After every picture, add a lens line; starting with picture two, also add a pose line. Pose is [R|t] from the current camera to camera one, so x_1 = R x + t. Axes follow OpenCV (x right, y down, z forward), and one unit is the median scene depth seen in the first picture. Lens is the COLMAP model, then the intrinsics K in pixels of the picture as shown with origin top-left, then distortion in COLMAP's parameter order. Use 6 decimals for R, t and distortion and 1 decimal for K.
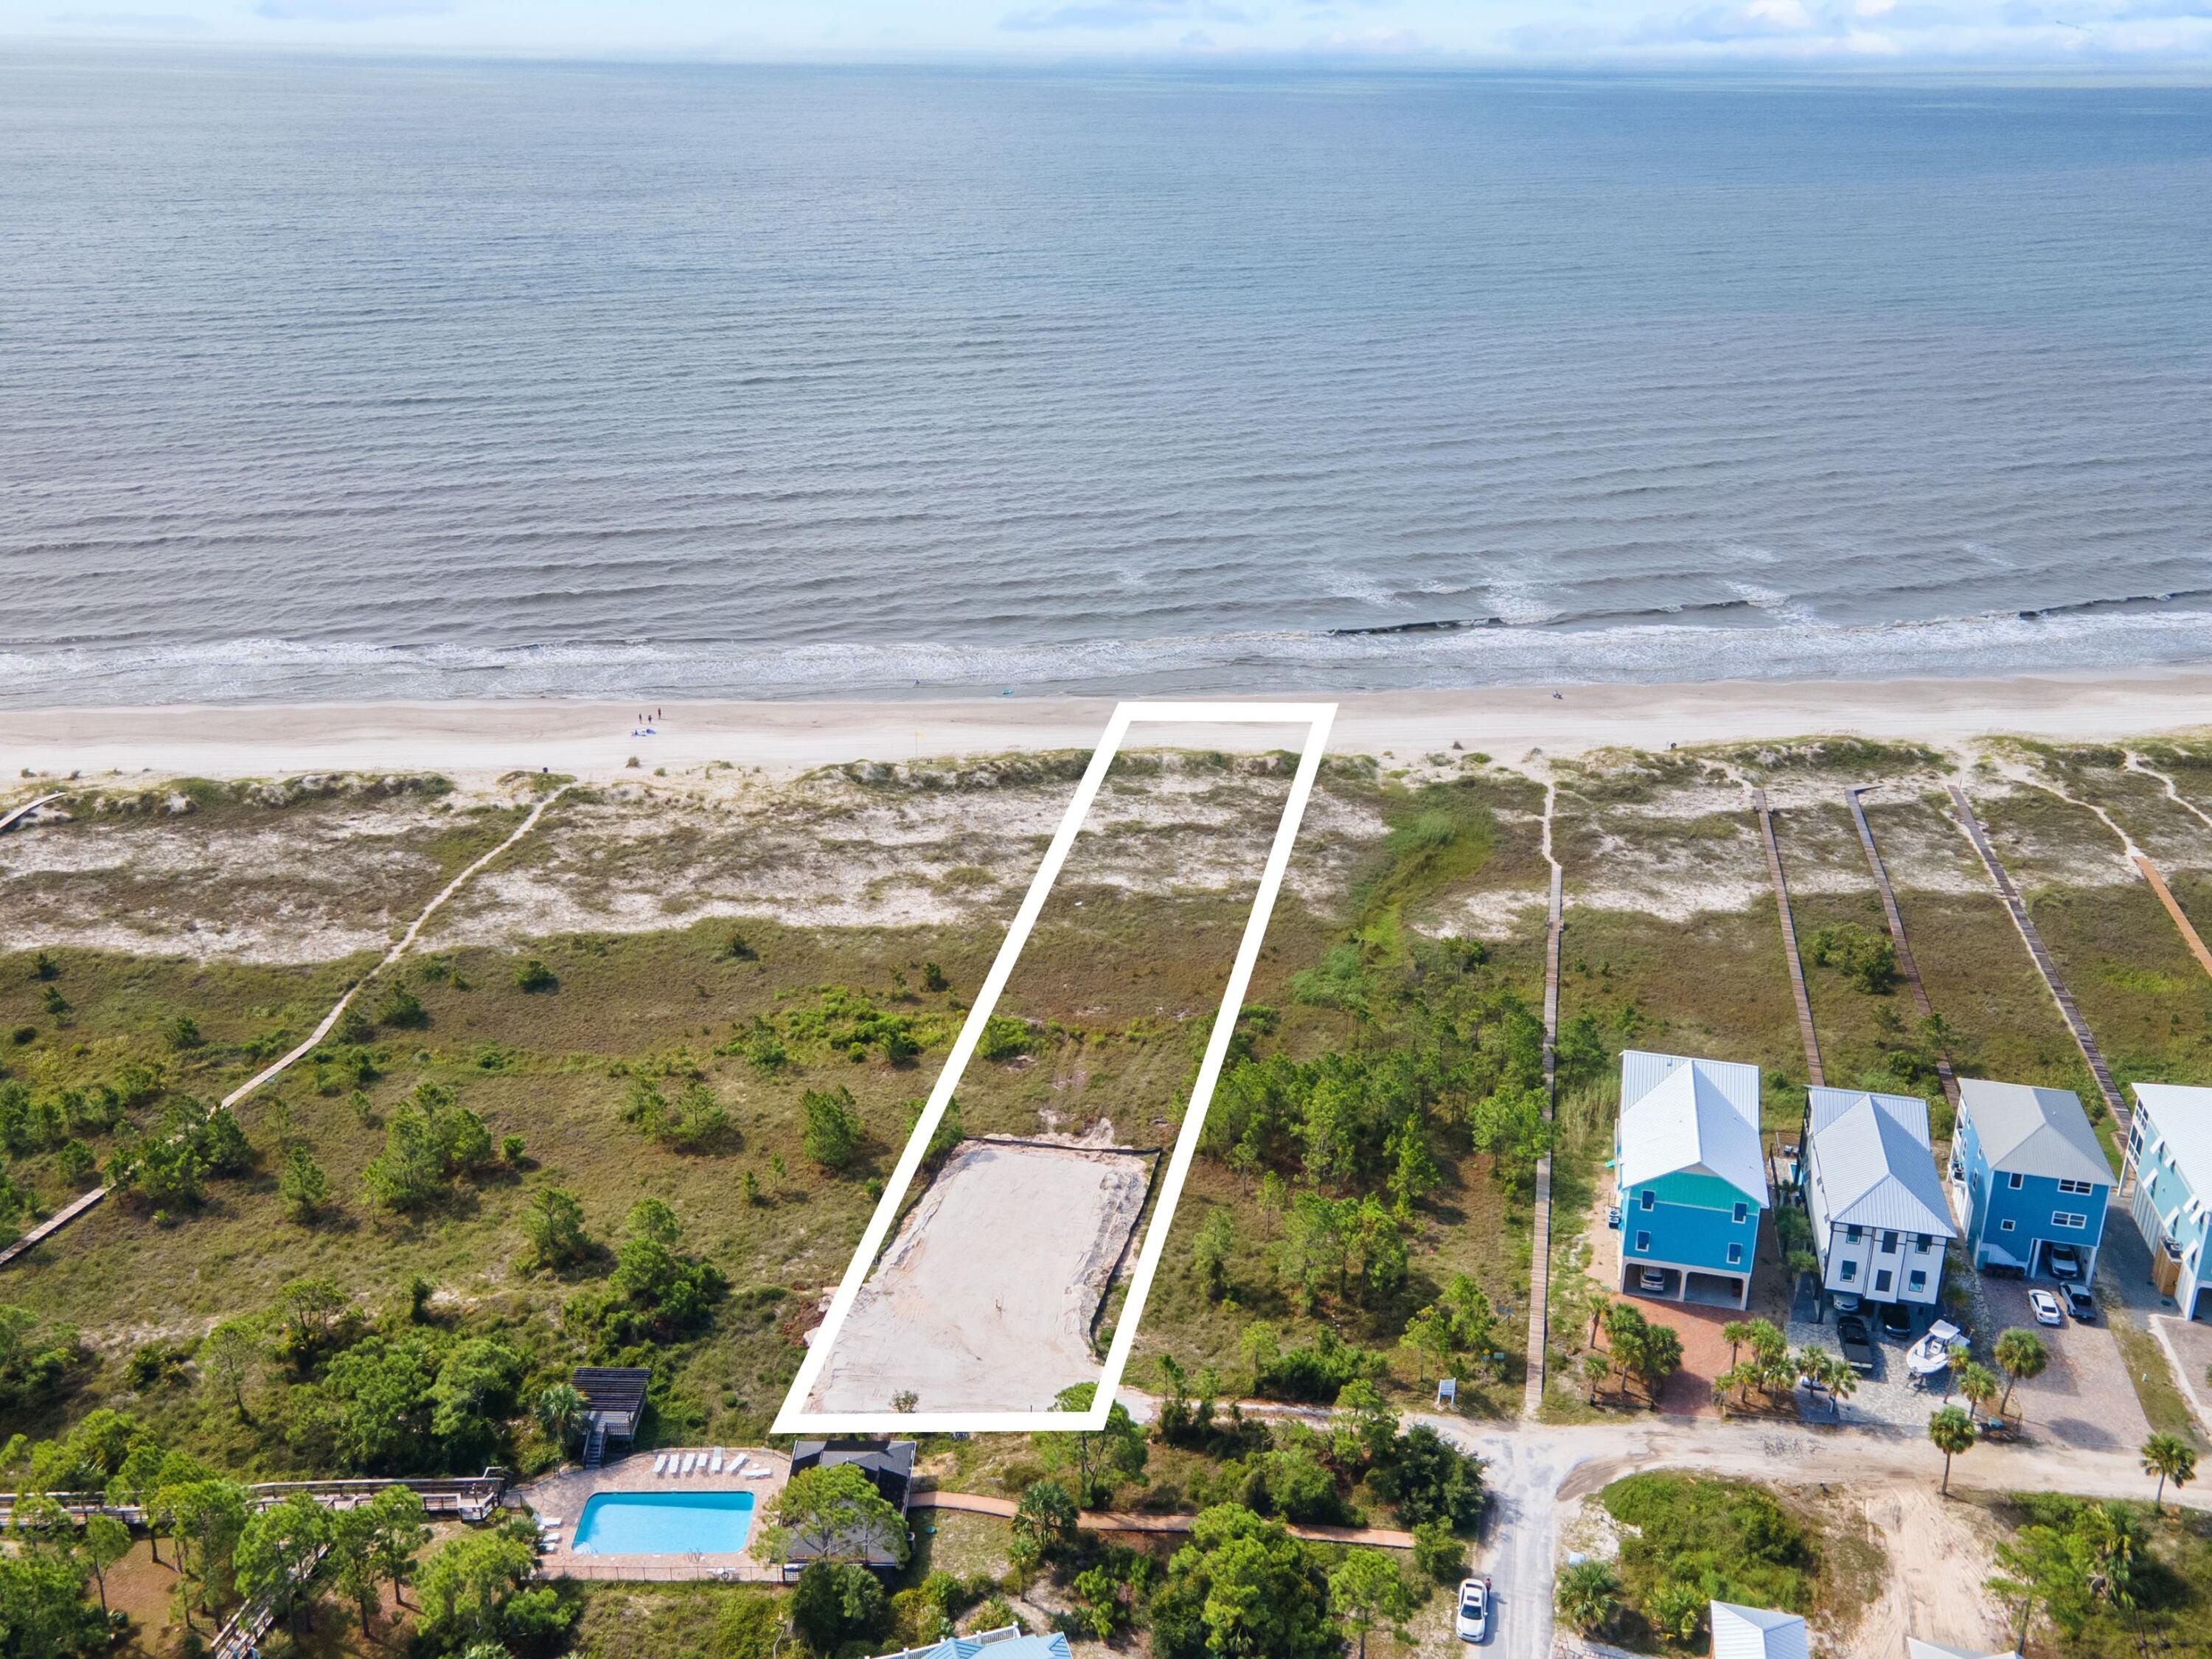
lens RADIAL K [[1918.4, 0, 1106.0], [0, 1918.4, 829.5], [0, 0, 1]] dist [0.105443, -0.274275]
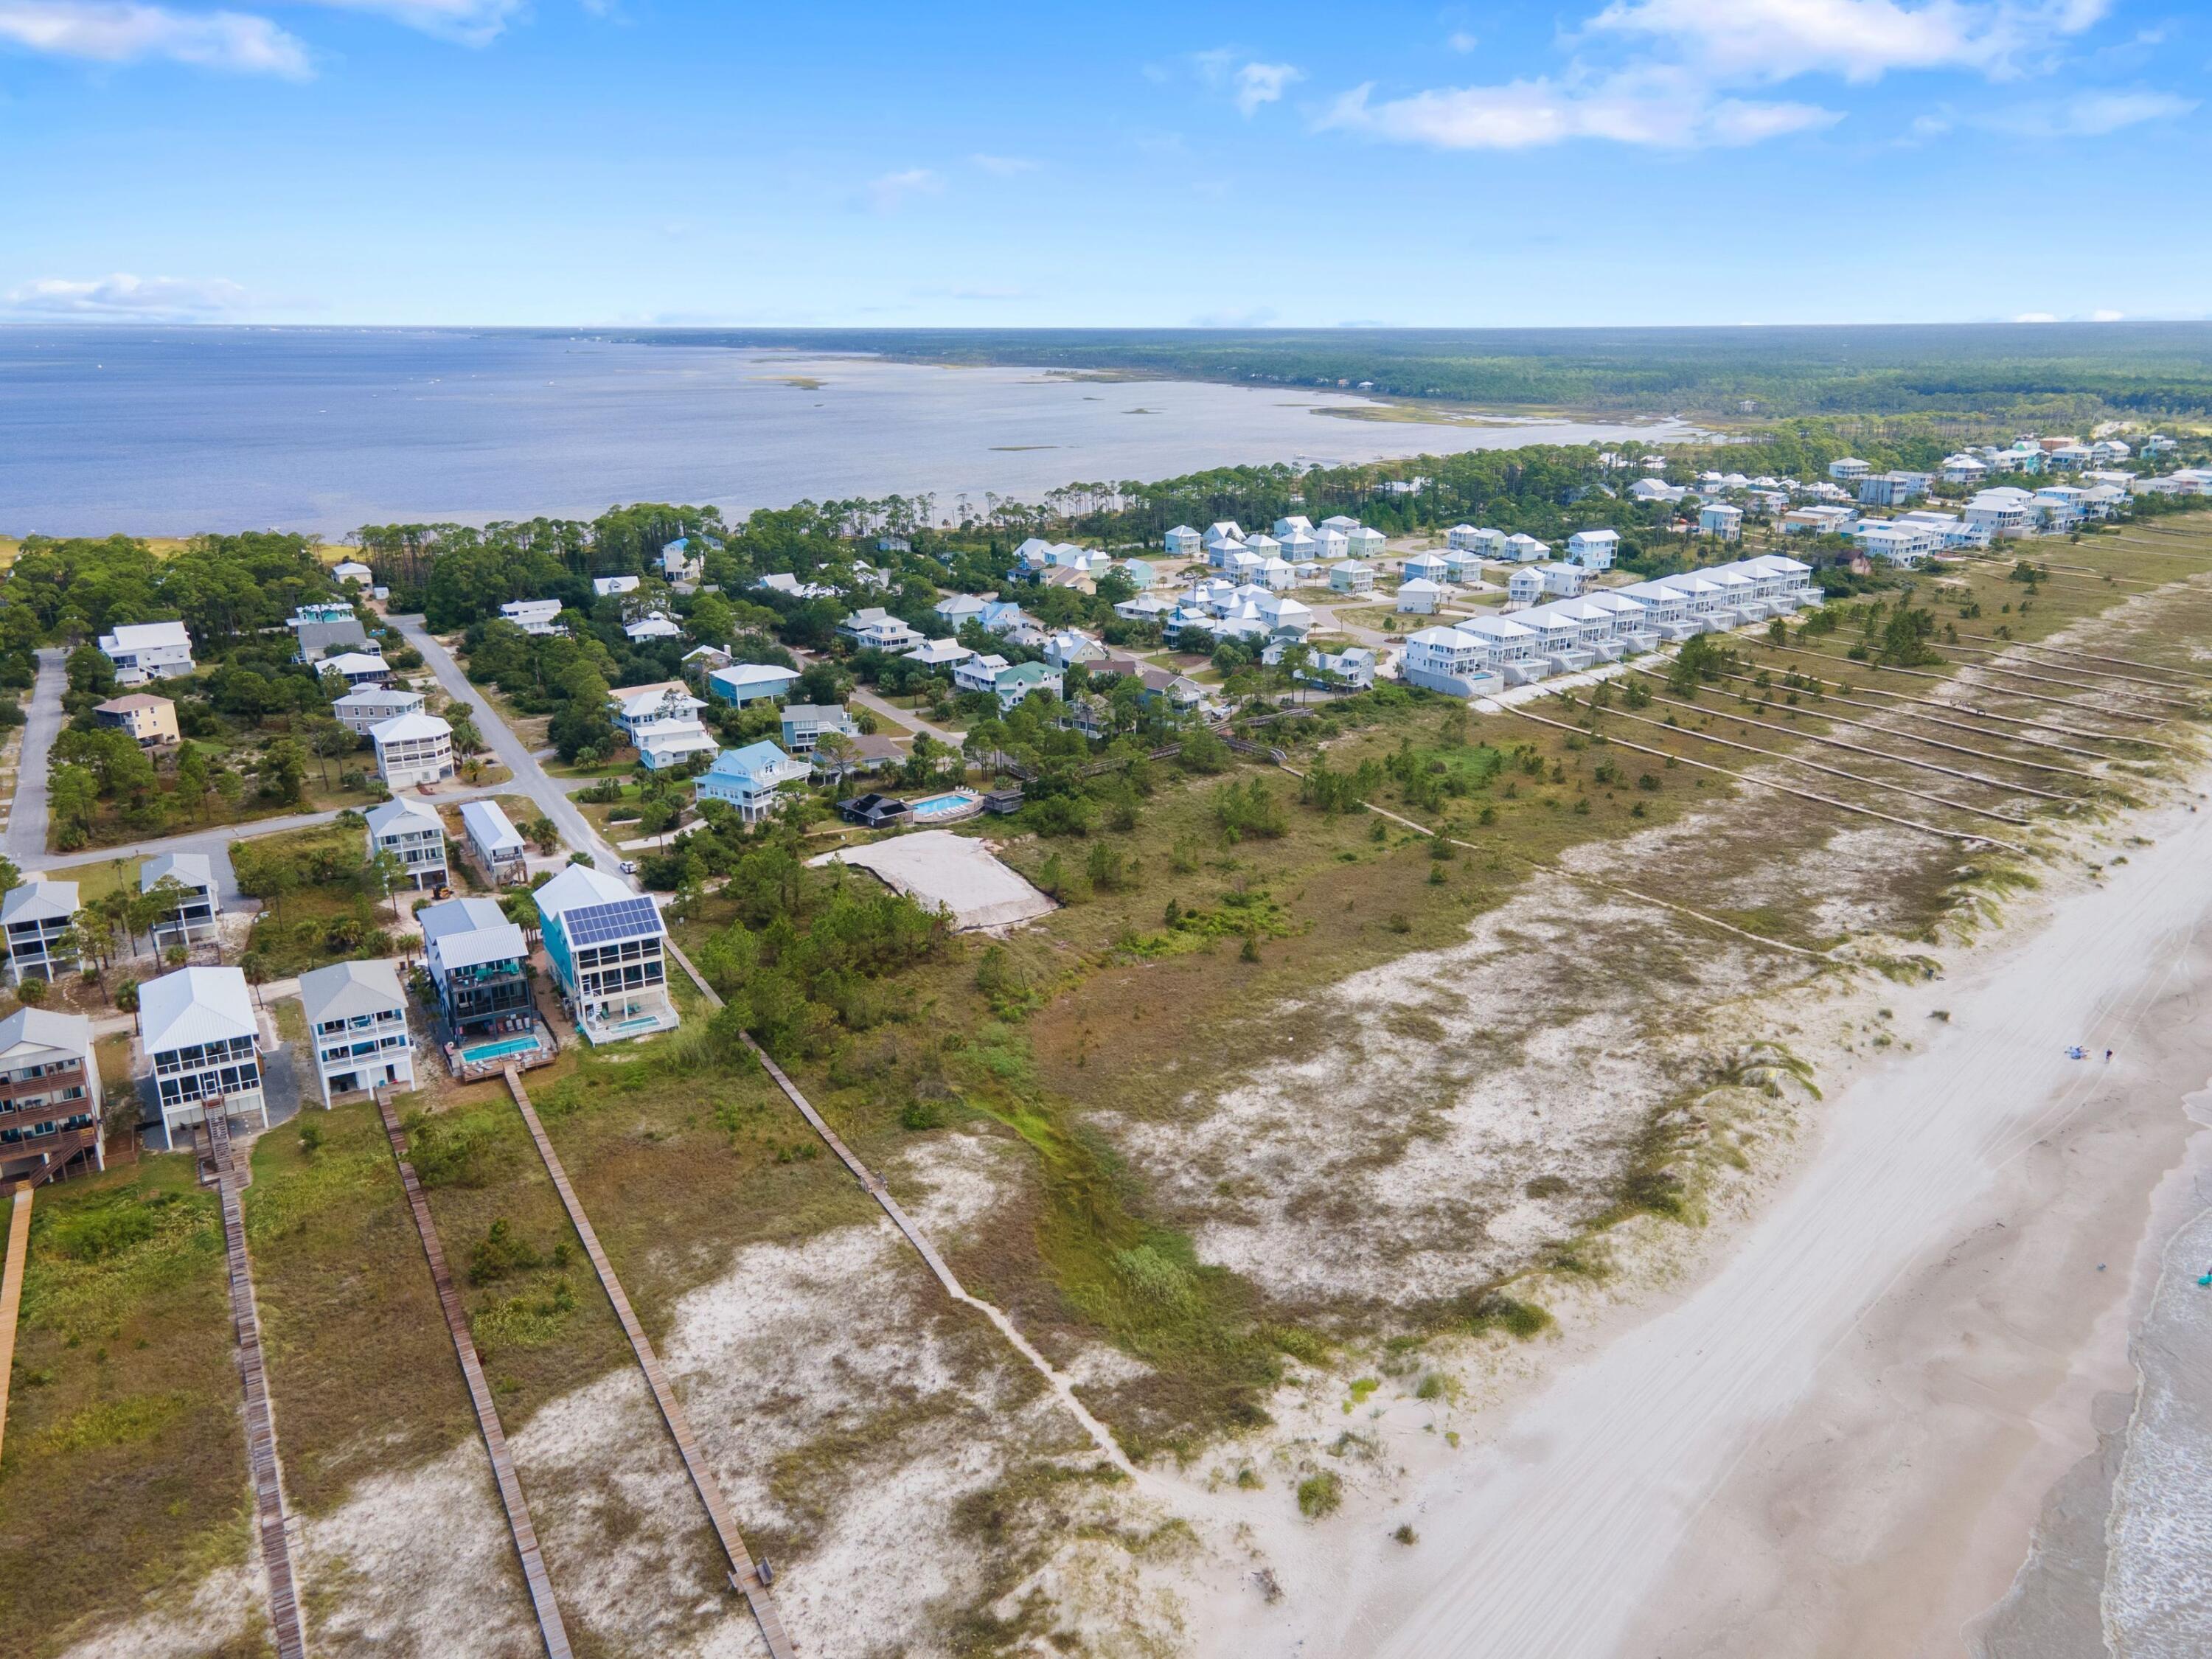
lens RADIAL K [[1625.5, 0, 1110.0], [0, 1625.5, 825.0], [0, 0, 1]] dist [0.020526, 0.044220]
pose [[-0.732482, 0.196387, -0.651845, 0.578883], [-0.262458, 0.802013, 0.536555, -0.474938], [0.628160, 0.564099, -0.535917, 1.335288]]
